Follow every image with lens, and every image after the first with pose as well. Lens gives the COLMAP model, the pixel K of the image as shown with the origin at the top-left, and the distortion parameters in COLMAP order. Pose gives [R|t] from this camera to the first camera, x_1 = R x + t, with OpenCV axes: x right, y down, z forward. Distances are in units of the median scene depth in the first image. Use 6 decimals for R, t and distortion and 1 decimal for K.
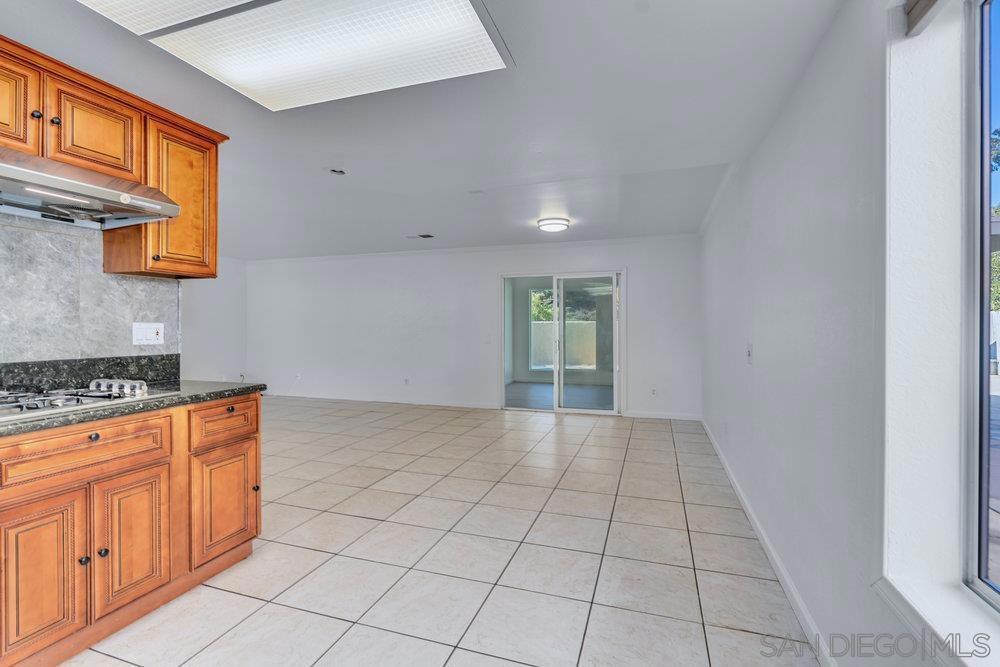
lens RADIAL K [[453.3, 0, 501.3], [0, 453.3, 326.0], [0, 0, 1]] dist [-0.005489, -0.001310]
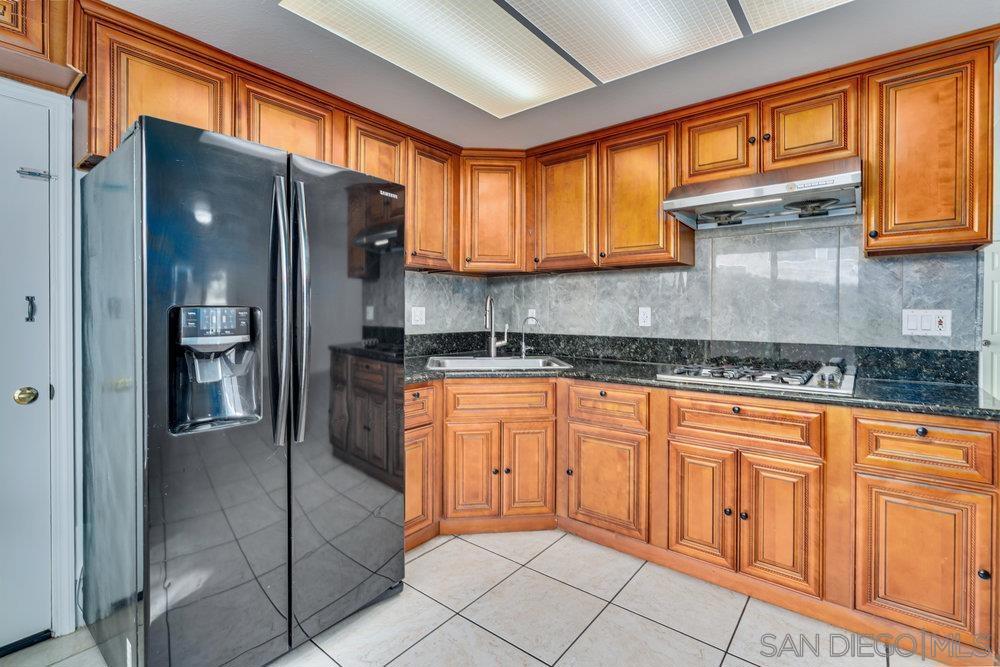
lens RADIAL K [[453.3, 0, 521.2], [0, 453.3, 316.1], [0, 0, 1]] dist [-0.005489, -0.001310]
pose [[-0.332161, 0.005344, -0.943208, 0.247101], [-0.005505, 0.999956, 0.007604, 0.002626], [0.943207, 0.007719, -0.332117, 0.584702]]
